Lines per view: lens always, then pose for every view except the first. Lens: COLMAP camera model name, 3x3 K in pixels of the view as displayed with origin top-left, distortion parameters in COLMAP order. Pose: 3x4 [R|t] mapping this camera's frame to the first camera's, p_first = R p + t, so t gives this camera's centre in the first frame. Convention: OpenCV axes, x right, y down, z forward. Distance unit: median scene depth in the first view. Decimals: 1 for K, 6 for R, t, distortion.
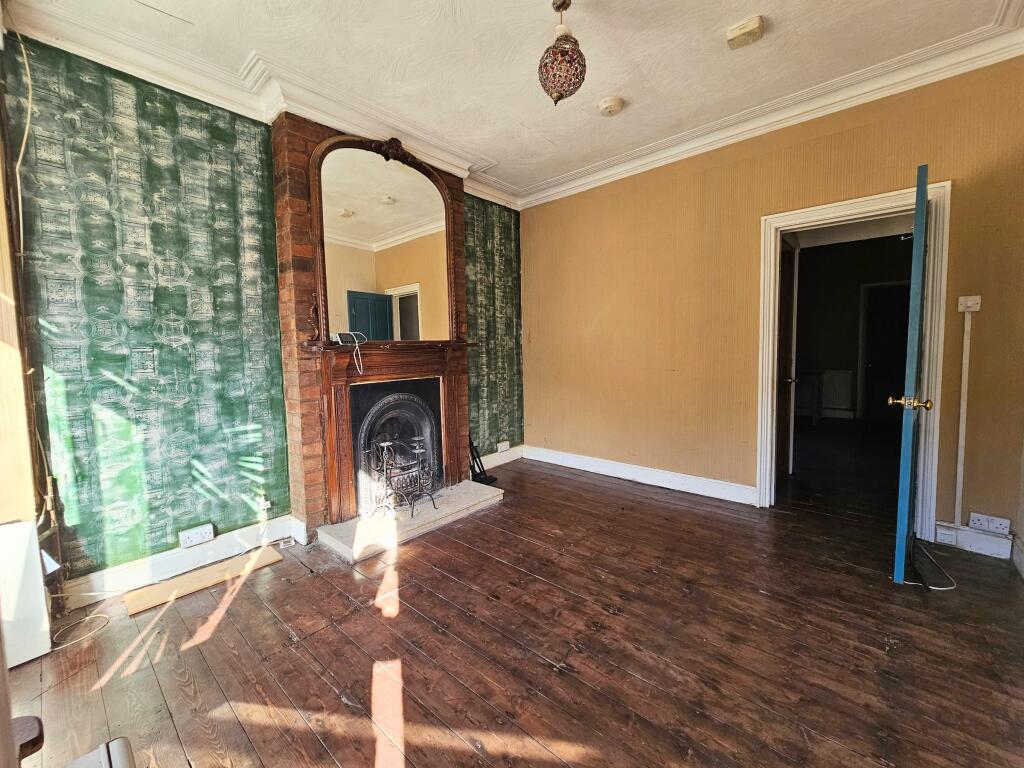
lens RADIAL K [[414.9, 0, 505.8], [0, 414.9, 375.6], [0, 0, 1]] dist [0.000990, 0.000424]
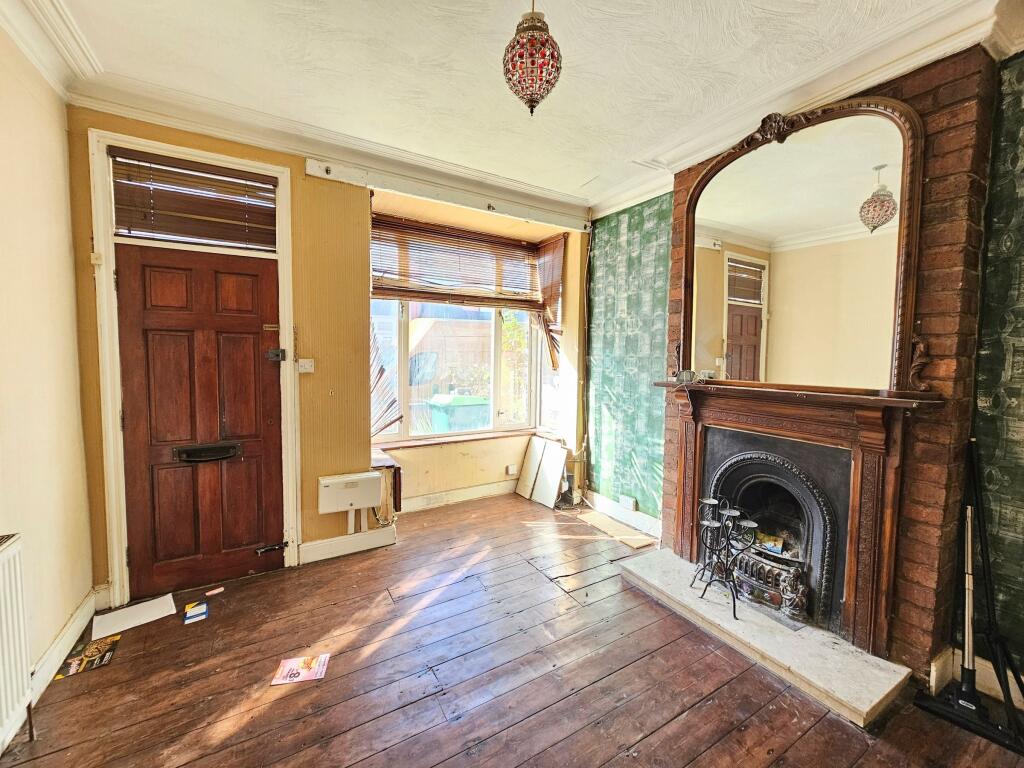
lens RADIAL K [[414.9, 0, 509.7], [0, 414.9, 379.0], [0, 0, 1]] dist [0.000990, 0.000424]
pose [[-0.297727, 0.076304, -0.951597, 0.772567], [-0.073427, 0.992017, 0.102518, -0.174492], [0.951823, 0.100396, -0.289747, 1.014643]]
